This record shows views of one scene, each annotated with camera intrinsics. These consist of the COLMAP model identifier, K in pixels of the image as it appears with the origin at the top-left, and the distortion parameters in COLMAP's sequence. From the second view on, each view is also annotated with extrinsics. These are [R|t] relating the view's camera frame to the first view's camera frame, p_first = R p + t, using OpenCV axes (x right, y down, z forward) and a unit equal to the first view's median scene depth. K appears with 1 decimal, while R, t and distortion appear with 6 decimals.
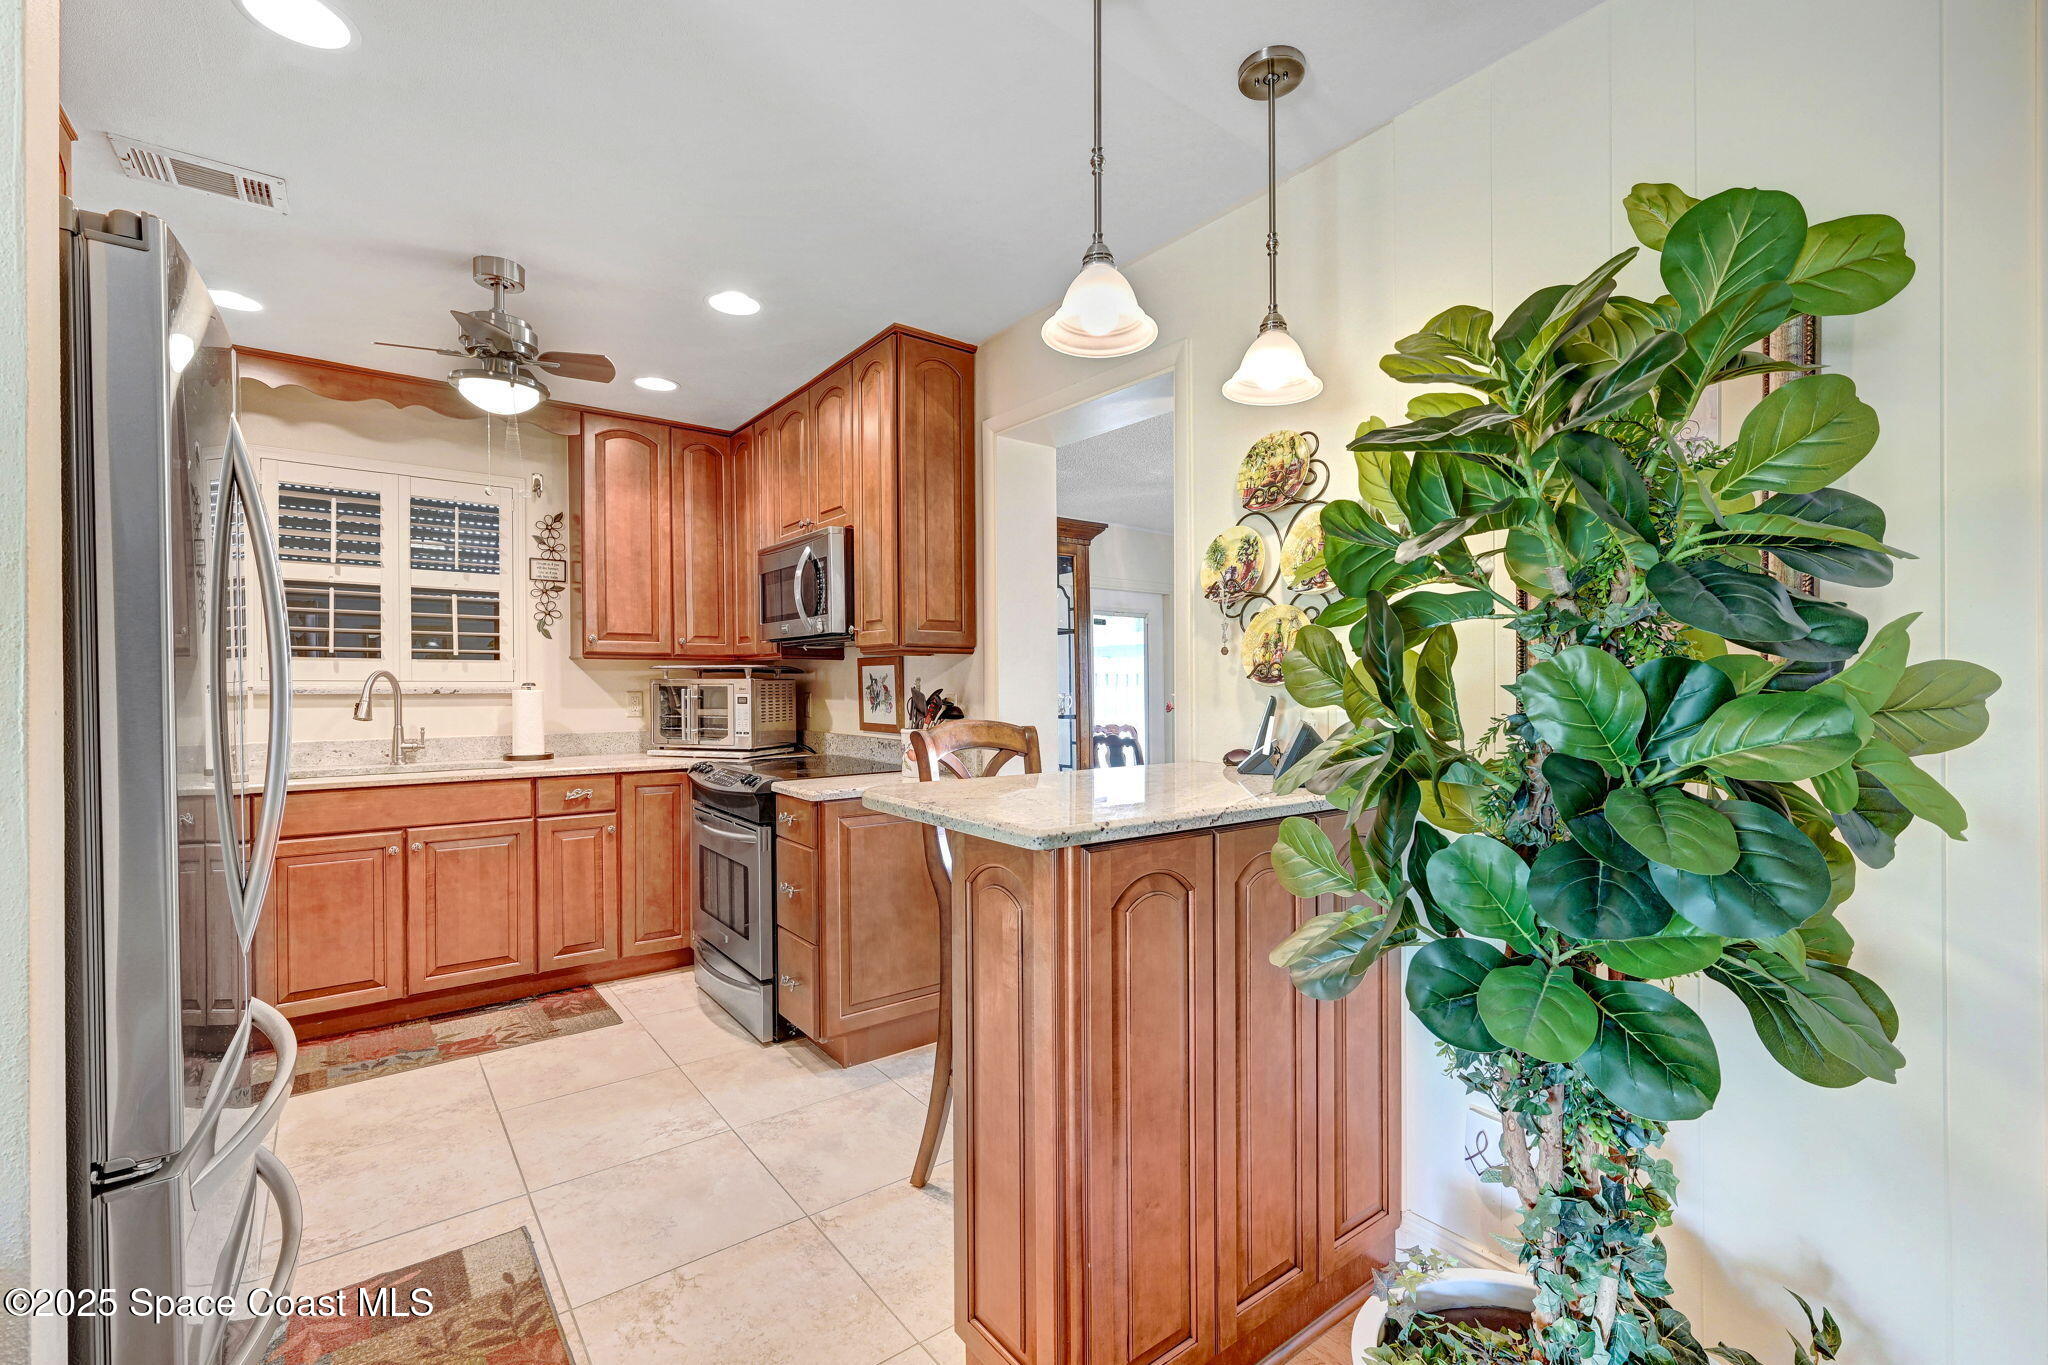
lens RADIAL K [[875.4, 0, 1024.0], [0, 875.4, 682.5], [0, 0, 1]] dist [-0.000762, -0.000185]
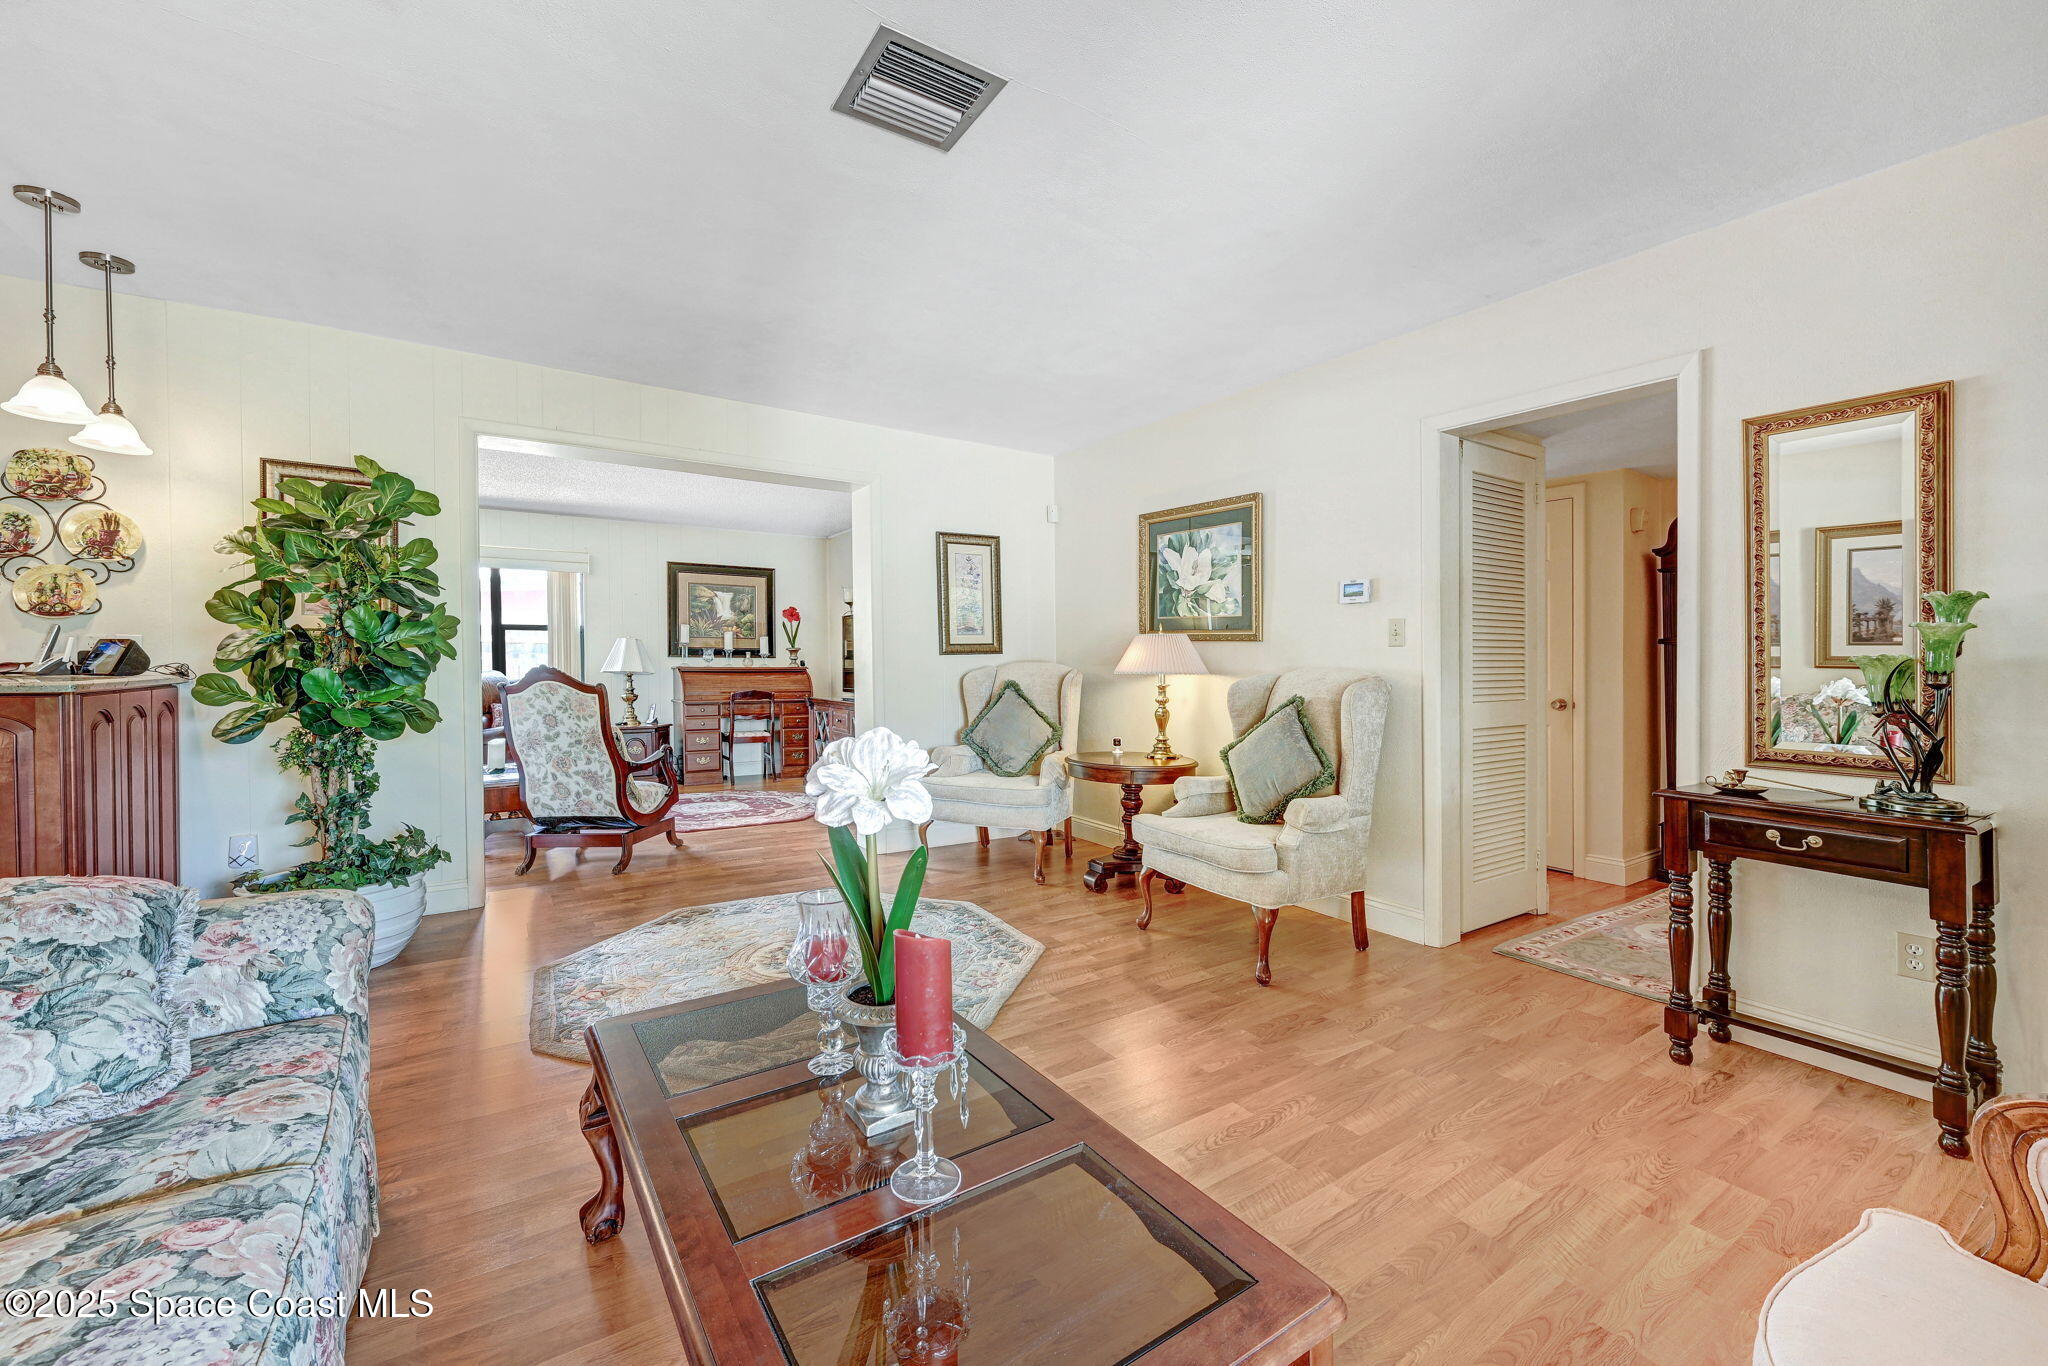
lens RADIAL K [[837.4, 0, 1022.9], [0, 837.4, 668.0], [0, 0, 1]] dist [0.001260, 0.000204]
pose [[0.059622, -0.011079, 0.998160, -2.344446], [-0.004109, 0.999927, 0.011344, 0.143931], [-0.998213, -0.004778, 0.059572, -1.650192]]
